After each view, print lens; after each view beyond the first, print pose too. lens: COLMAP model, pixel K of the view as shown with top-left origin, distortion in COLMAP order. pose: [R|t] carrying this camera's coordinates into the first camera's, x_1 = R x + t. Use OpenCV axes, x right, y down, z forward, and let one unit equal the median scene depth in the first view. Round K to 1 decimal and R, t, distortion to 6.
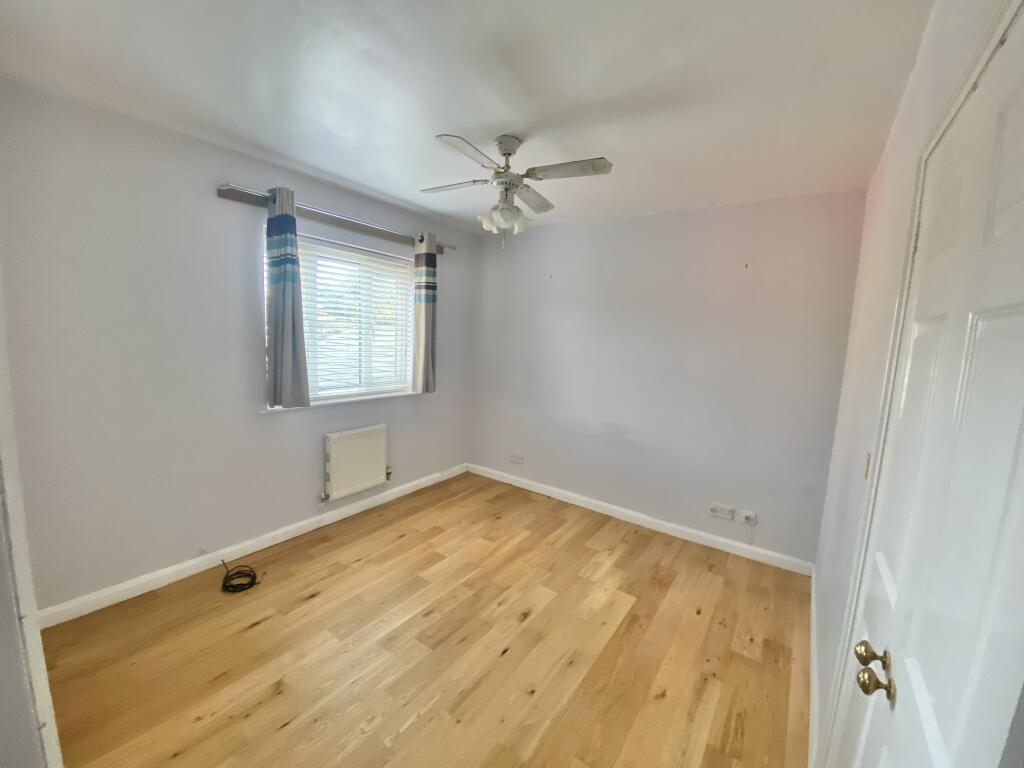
lens RADIAL K [[411.7, 0, 512.0], [0, 411.7, 384.0], [0, 0, 1]] dist [0.028044, -0.023542]
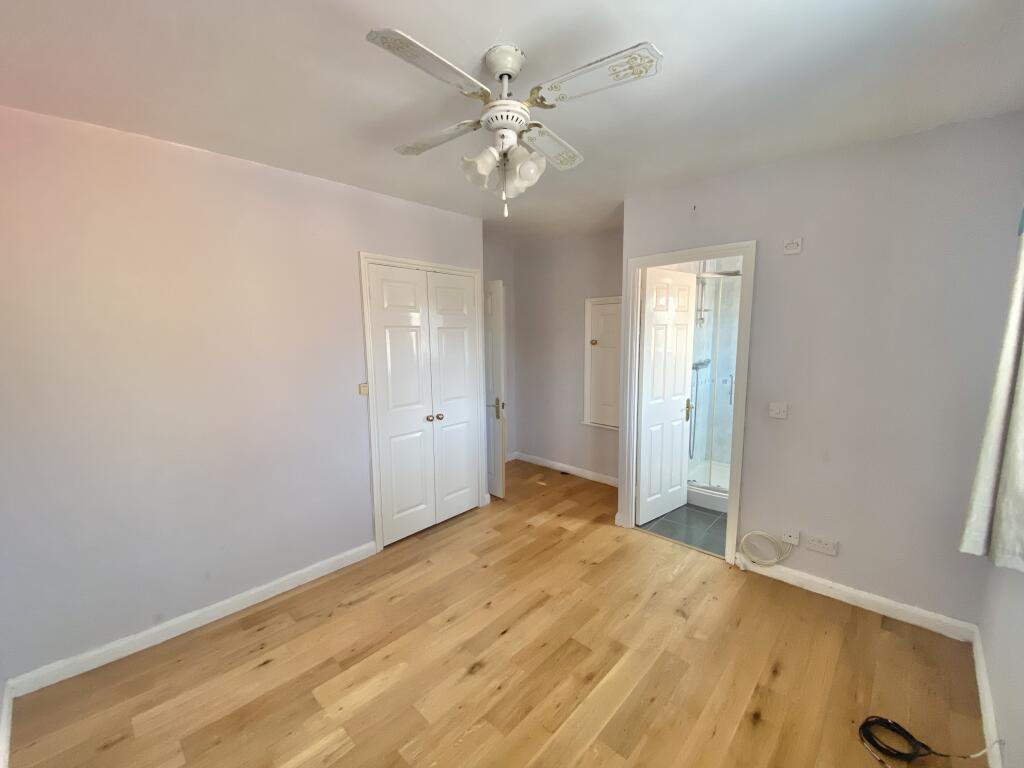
lens RADIAL K [[411.7, 0, 512.0], [0, 411.7, 384.0], [0, 0, 1]] dist [0.028044, -0.023542]
pose [[-0.988387, -0.057138, 0.140804, -0.139585], [-0.017564, 0.963359, 0.267641, -0.241391], [-0.150938, 0.262060, -0.953175, 1.704770]]
